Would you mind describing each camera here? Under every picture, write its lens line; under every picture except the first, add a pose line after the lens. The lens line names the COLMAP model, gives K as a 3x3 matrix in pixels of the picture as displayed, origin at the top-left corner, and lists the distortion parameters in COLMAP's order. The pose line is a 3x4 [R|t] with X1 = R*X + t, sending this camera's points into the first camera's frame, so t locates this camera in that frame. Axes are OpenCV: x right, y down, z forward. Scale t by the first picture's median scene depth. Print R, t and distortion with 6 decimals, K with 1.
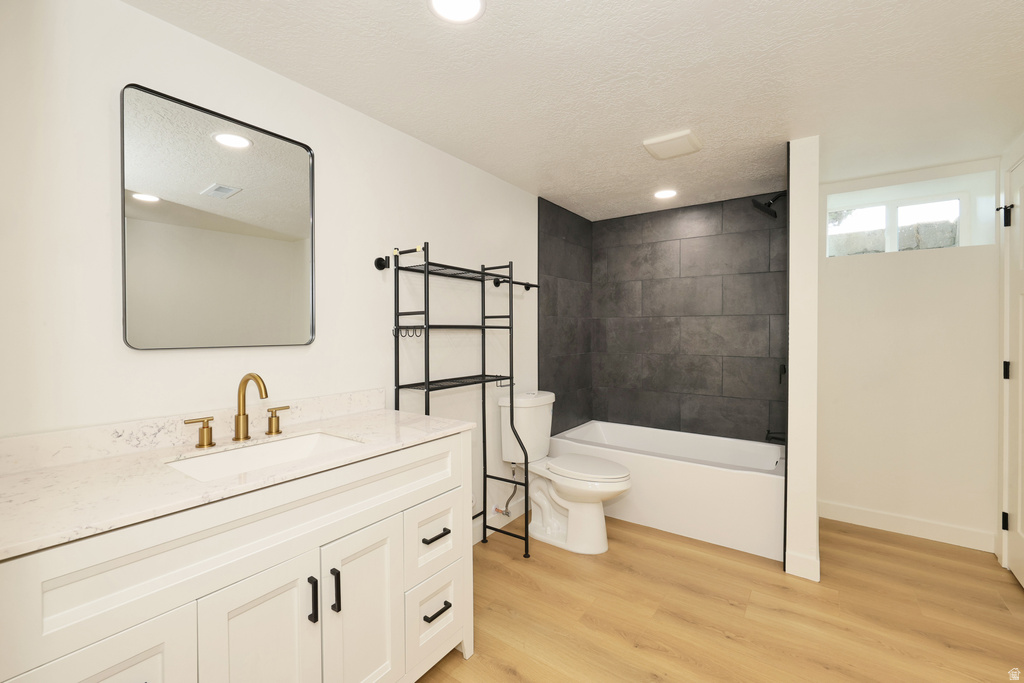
lens RADIAL K [[431.0, 0, 508.1], [0, 431.0, 335.1], [0, 0, 1]] dist [-0.002696, -0.001374]
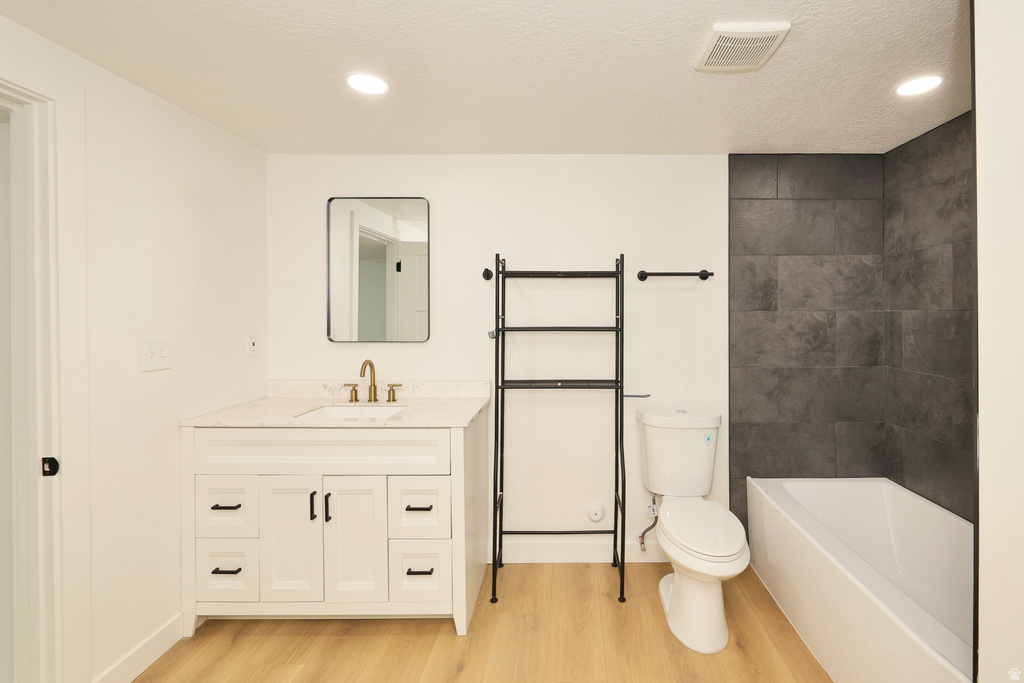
lens RADIAL K [[431.0, 0, 518.0], [0, 431.0, 315.1], [0, 0, 1]] dist [-0.002696, -0.001374]
pose [[0.564364, -0.002345, -0.825522, 0.450854], [-0.004039, 0.999976, -0.005601, -0.030602], [0.825516, 0.006495, 0.564341, 0.248768]]
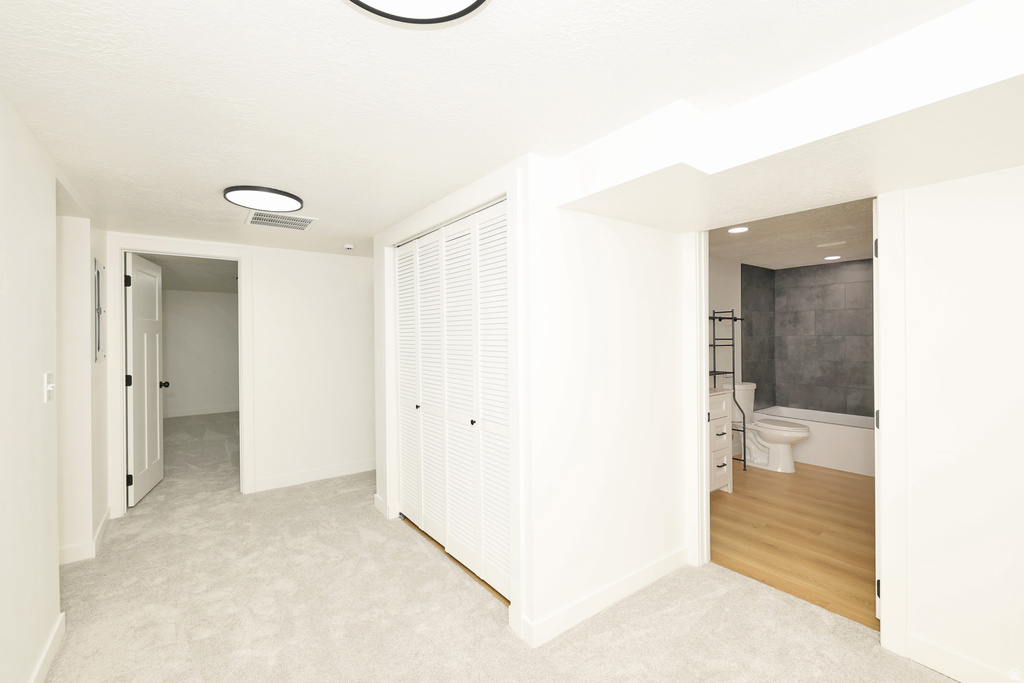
lens RADIAL K [[431.0, 0, 512.5], [0, 431.0, 337.8], [0, 0, 1]] dist [-0.002696, -0.001374]
pose [[0.954609, -0.006792, -0.297785, -0.241848], [0.004395, 0.999952, -0.008720, -0.026181], [0.297830, 0.007015, 0.954593, -0.719202]]
